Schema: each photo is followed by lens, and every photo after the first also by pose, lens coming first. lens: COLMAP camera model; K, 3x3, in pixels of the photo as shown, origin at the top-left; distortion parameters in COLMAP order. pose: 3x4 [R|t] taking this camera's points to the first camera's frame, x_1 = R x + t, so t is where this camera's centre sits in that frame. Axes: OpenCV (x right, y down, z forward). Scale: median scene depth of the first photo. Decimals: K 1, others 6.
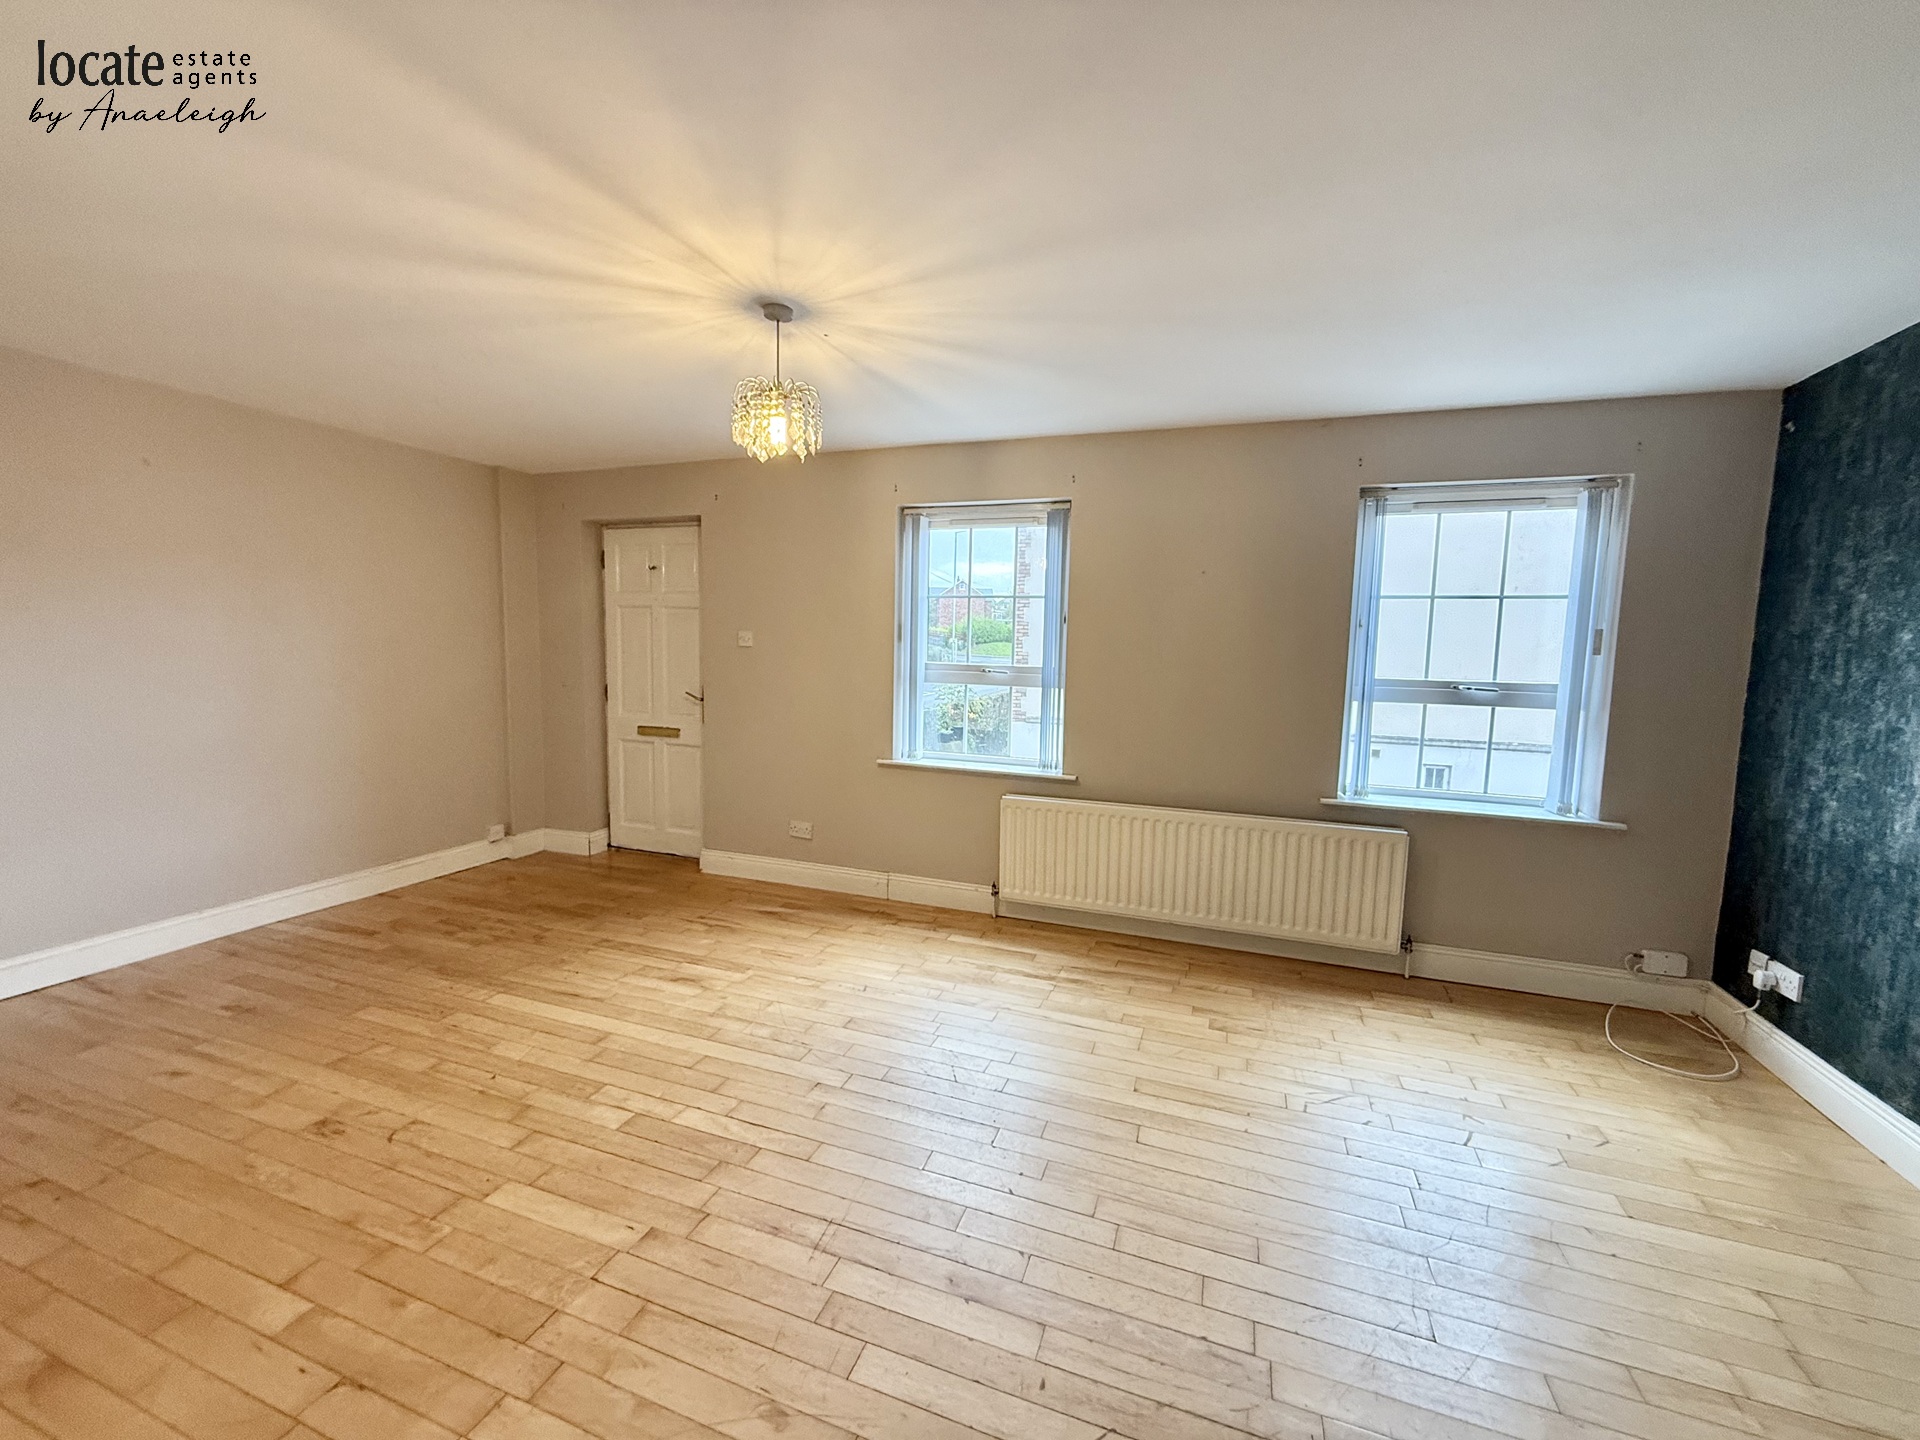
lens RADIAL K [[755.9, 0, 954.1], [0, 755.9, 711.9], [0, 0, 1]] dist [0.003705, 0.000711]
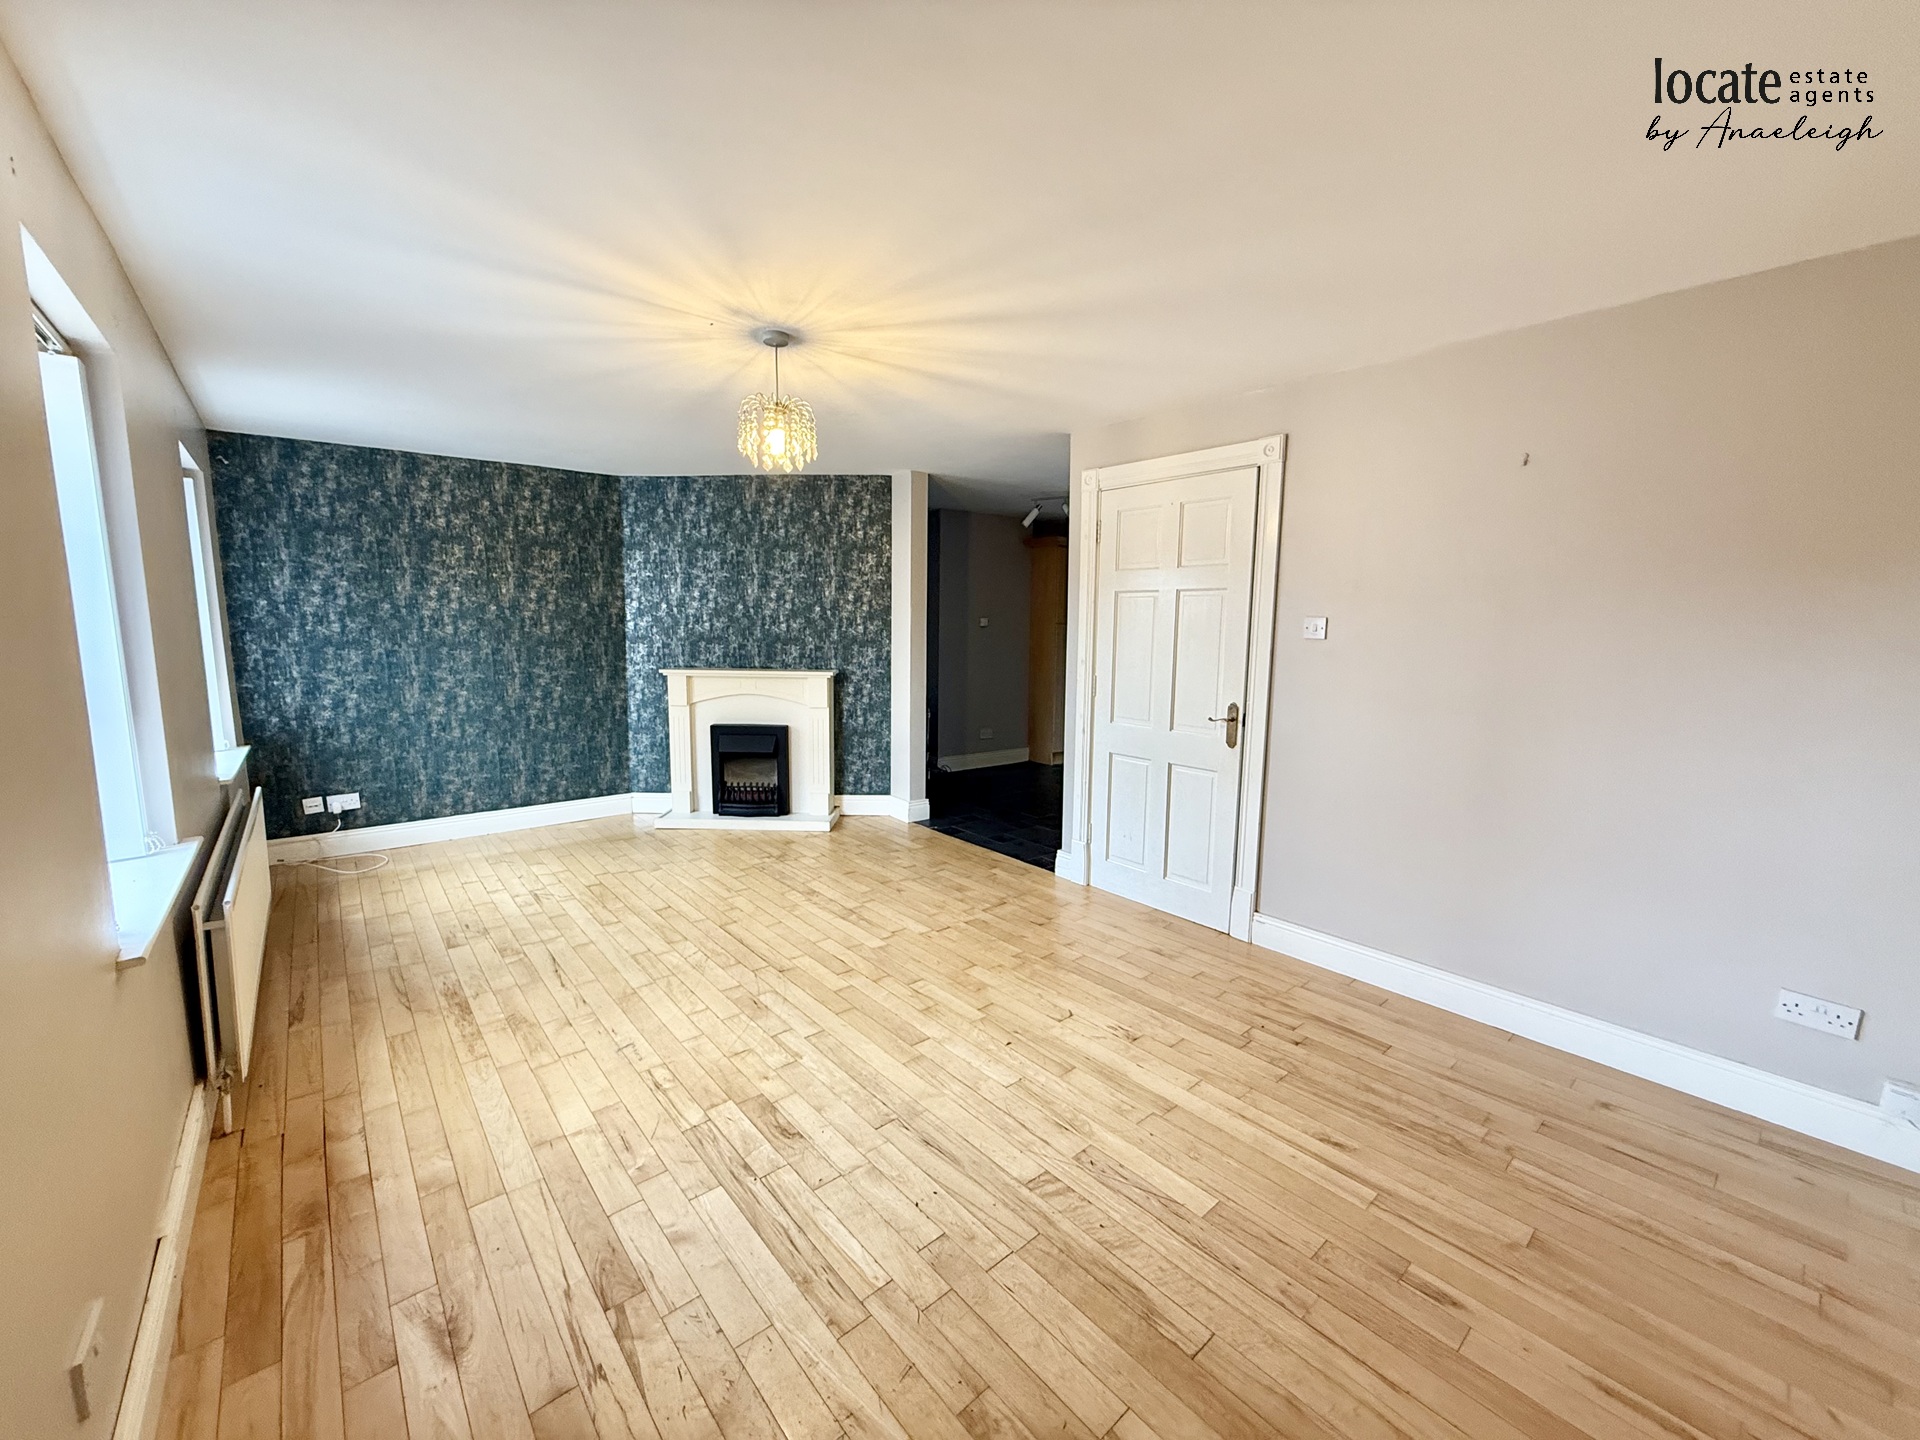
lens RADIAL K [[755.9, 0, 944.4], [0, 755.9, 711.8], [0, 0, 1]] dist [0.003705, 0.000711]
pose [[-0.860040, -0.084634, 0.503159, -0.897041], [0.030808, 0.975733, 0.216784, -0.174789], [-0.509296, 0.201945, -0.836562, 1.614635]]
